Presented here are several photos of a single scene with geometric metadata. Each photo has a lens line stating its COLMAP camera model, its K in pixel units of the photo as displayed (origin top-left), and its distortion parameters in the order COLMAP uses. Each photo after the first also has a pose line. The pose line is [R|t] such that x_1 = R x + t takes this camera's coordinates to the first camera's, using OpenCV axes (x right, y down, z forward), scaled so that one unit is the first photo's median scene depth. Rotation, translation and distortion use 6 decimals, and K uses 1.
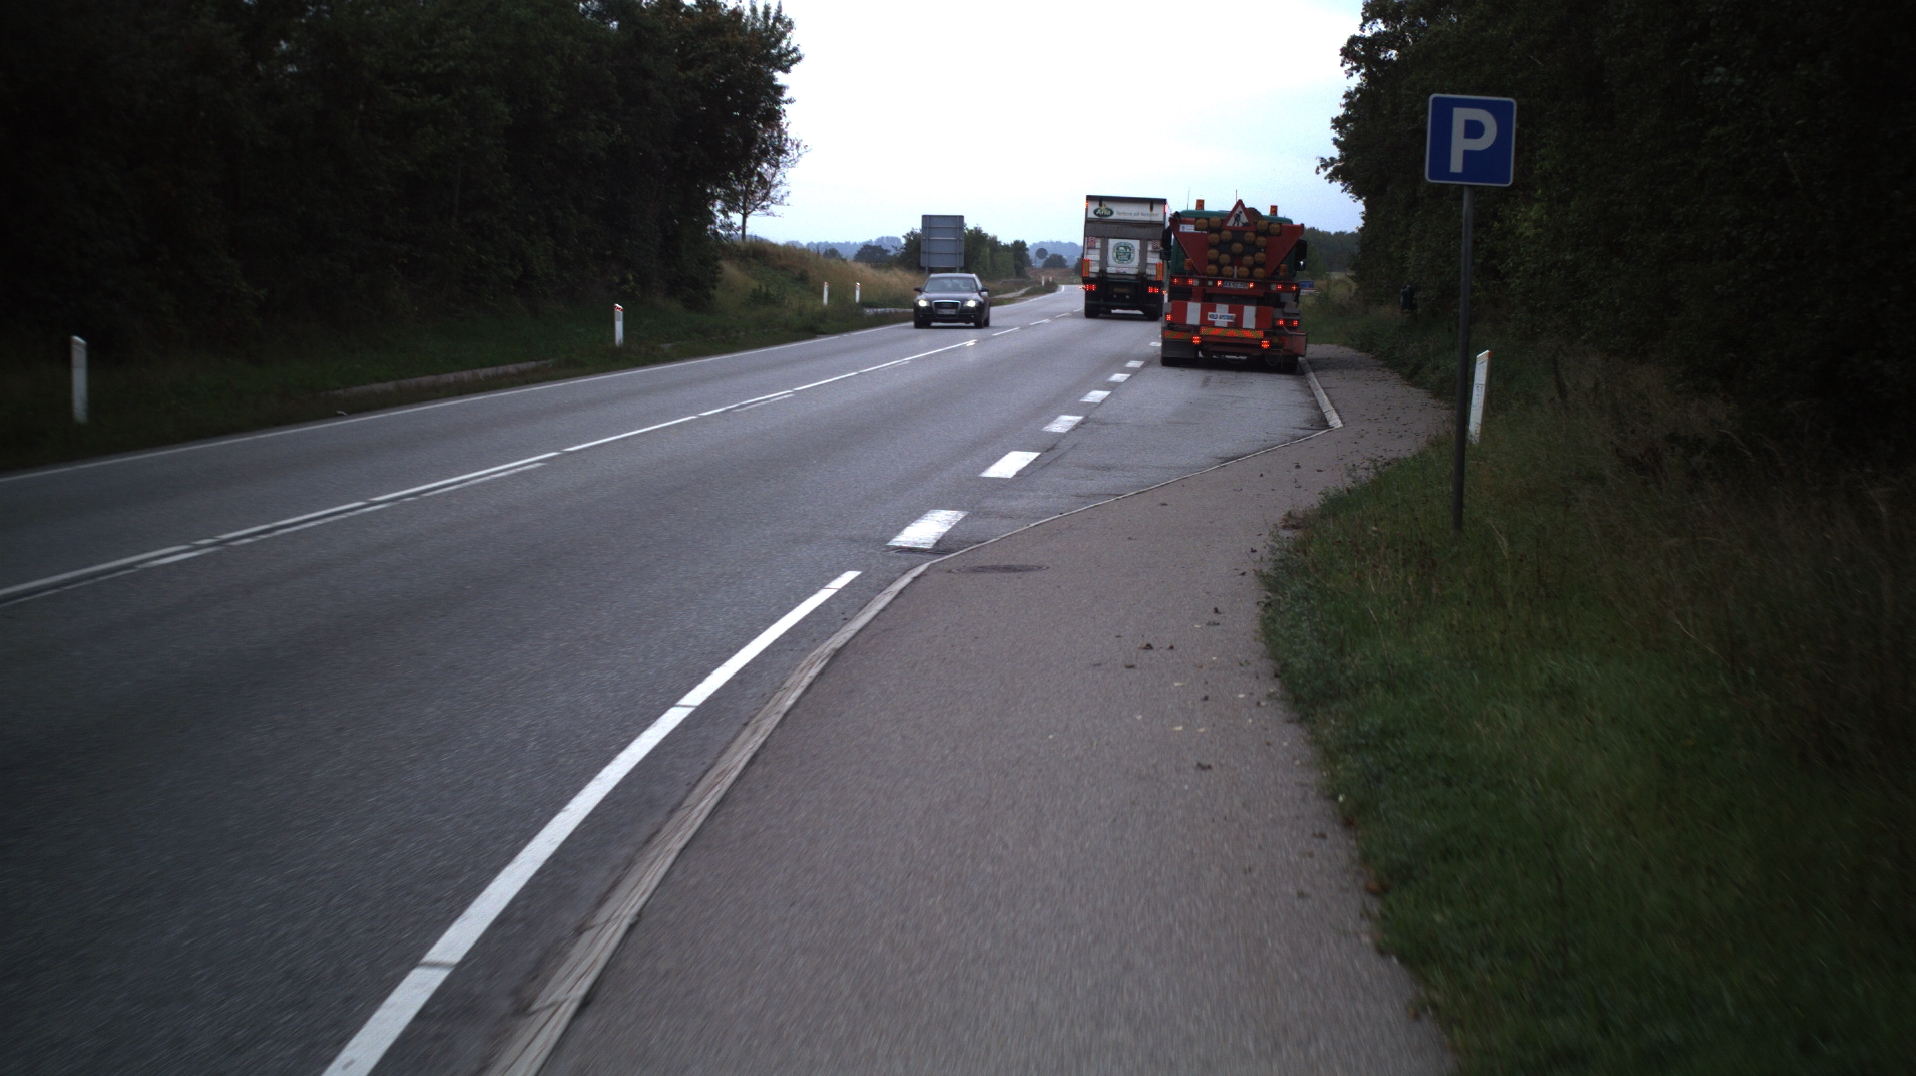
lens RADIAL K [[3189.3, 0, 958.0], [0, 3189.3, 538.0], [0, 0, 1]] dist [-0.313569, 0.350573]
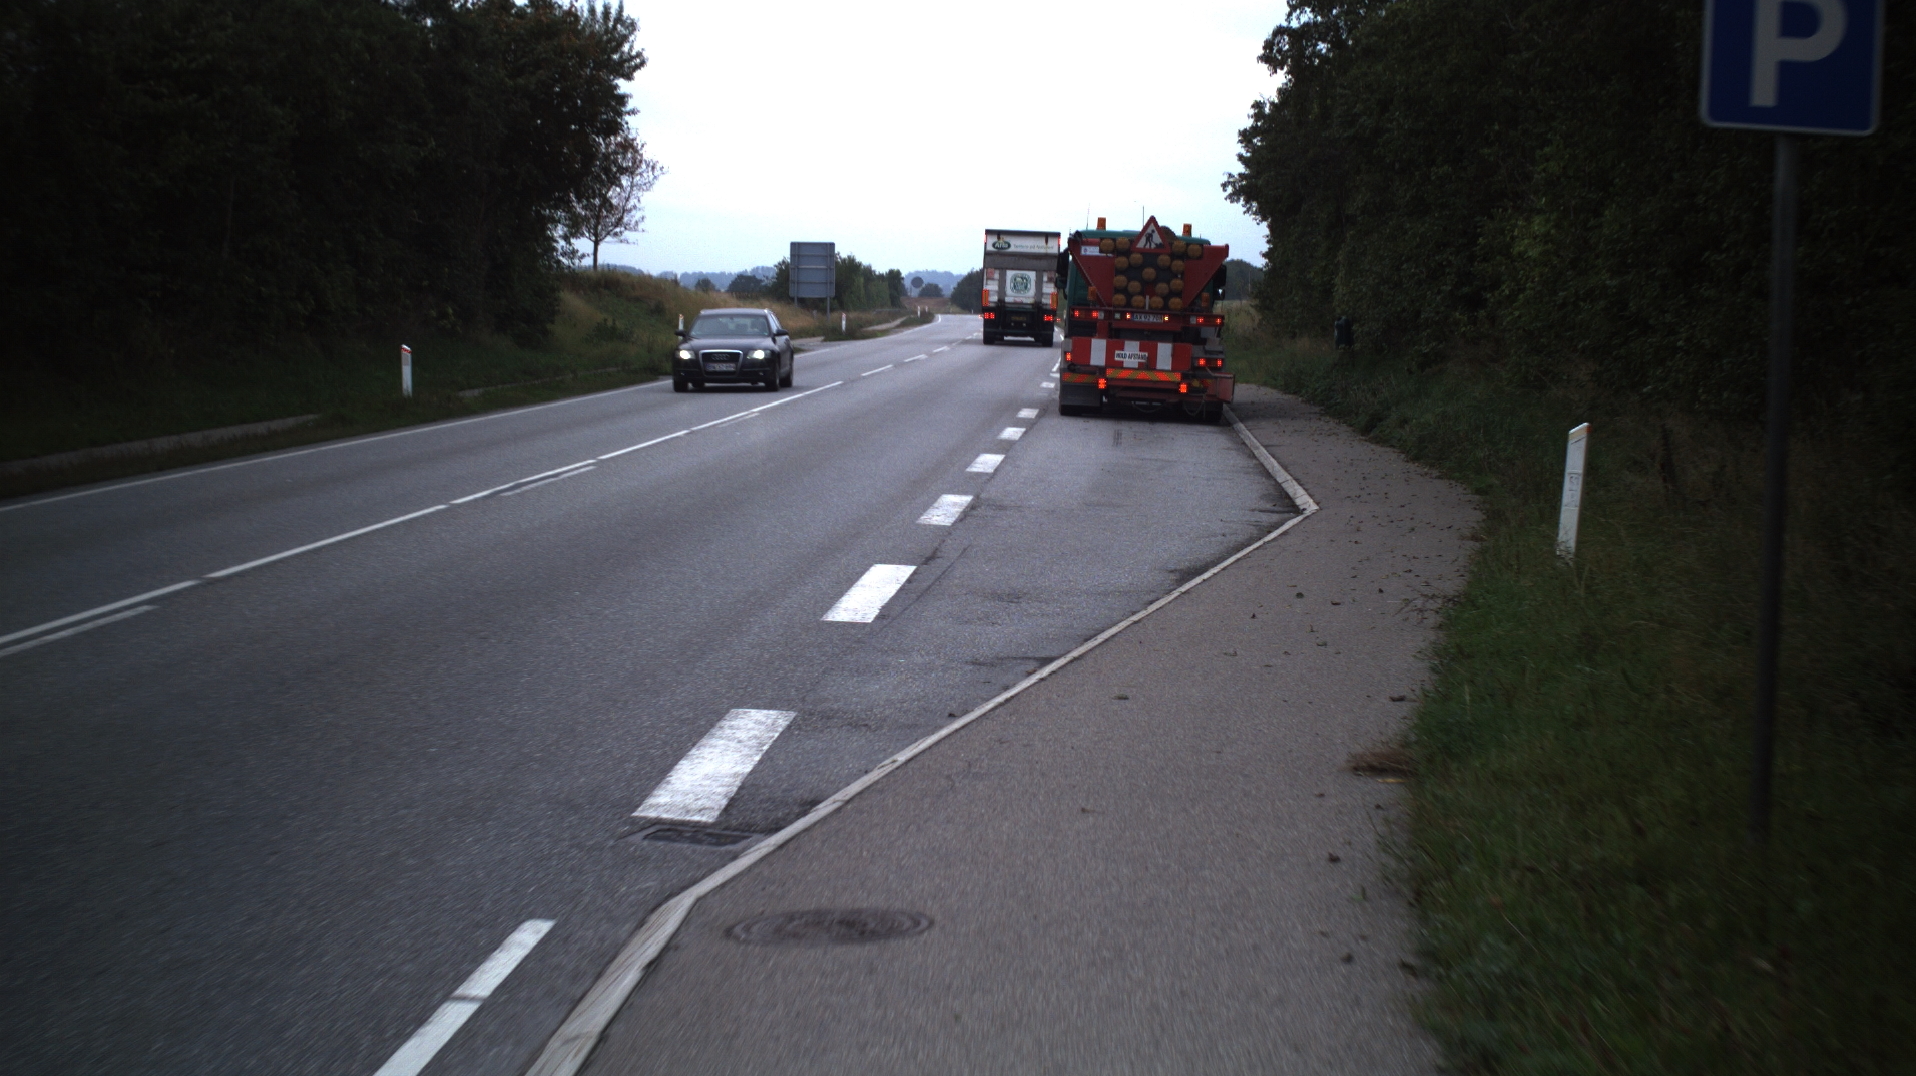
lens RADIAL K [[3175.4, 0, 839.4], [0, 3175.4, 612.4], [0, 0, 1]] dist [-0.266515, 0.470145]
pose [[0.999988, -0.004645, 0.001323, 0.003999], [0.004626, 0.999886, 0.014375, -0.013072], [-0.001389, -0.014369, 0.999896, 0.150132]]
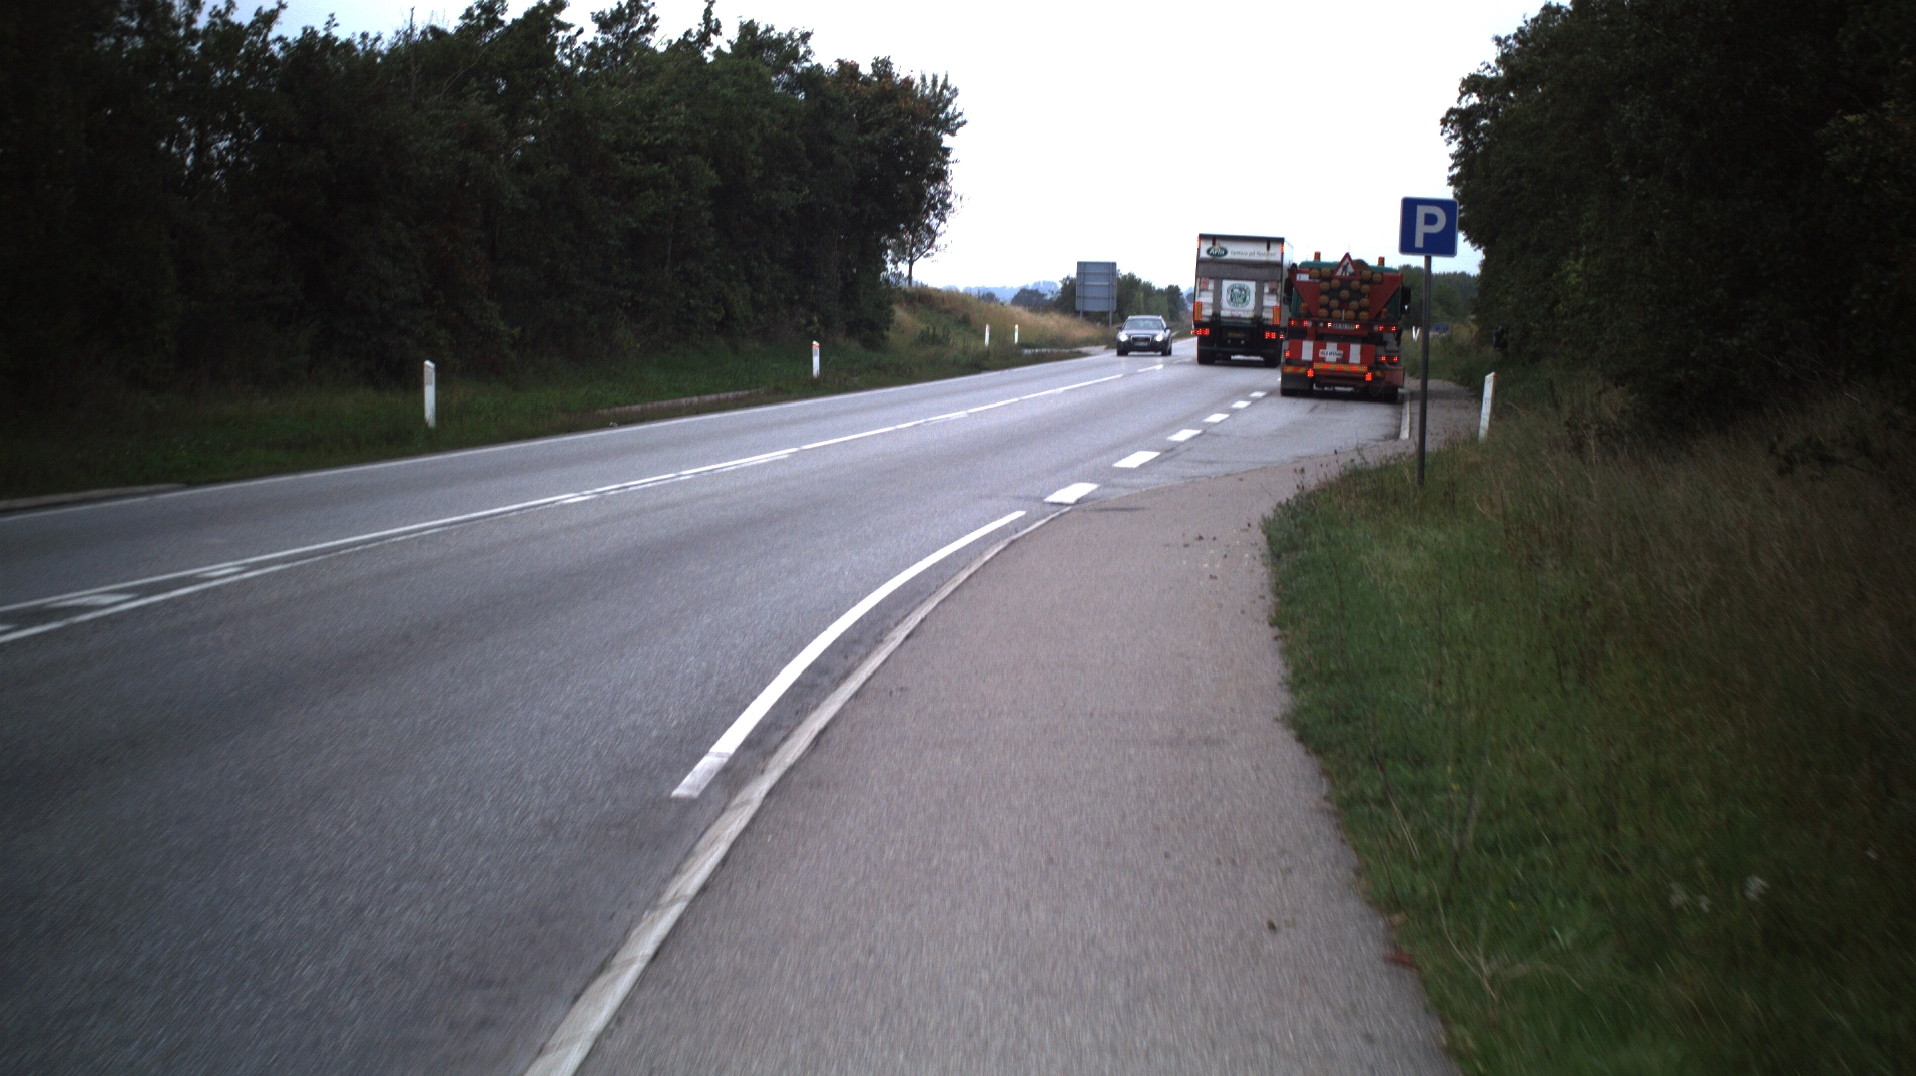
lens RADIAL K [[3189.3, 0, 958.0], [0, 3189.3, 538.0], [0, 0, 1]] dist [-0.313569, 0.350573]
pose [[0.998795, 0.002202, -0.049028, 0.003389], [-0.002873, 0.999903, -0.013625, 0.012922], [0.048994, 0.013750, 0.998704, -0.151547]]
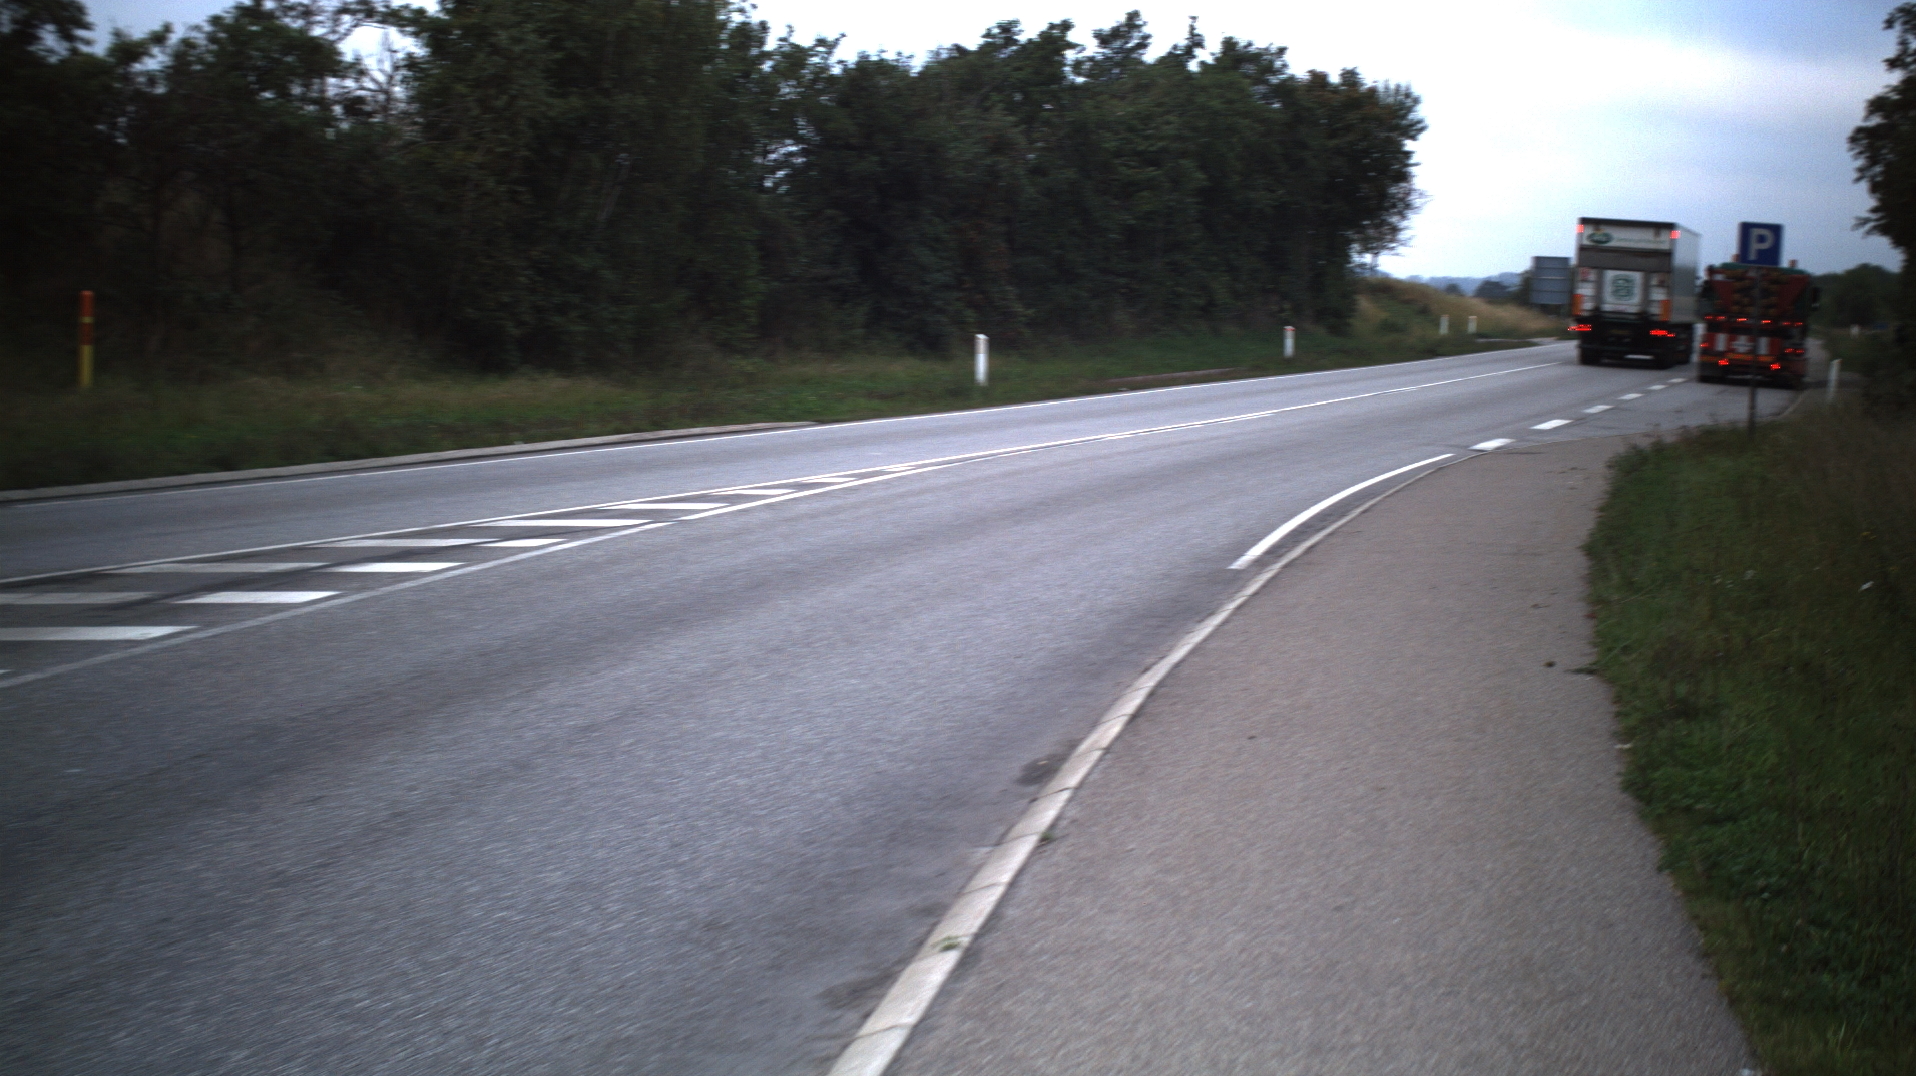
lens RADIAL K [[3189.3, 0, 958.0], [0, 3189.3, 538.0], [0, 0, 1]] dist [-0.313569, 0.350573]
pose [[0.981117, 0.024602, -0.191844, 0.013834], [-0.026464, 0.999624, -0.007146, 0.025476], [0.191596, 0.012088, 0.981399, -0.301544]]
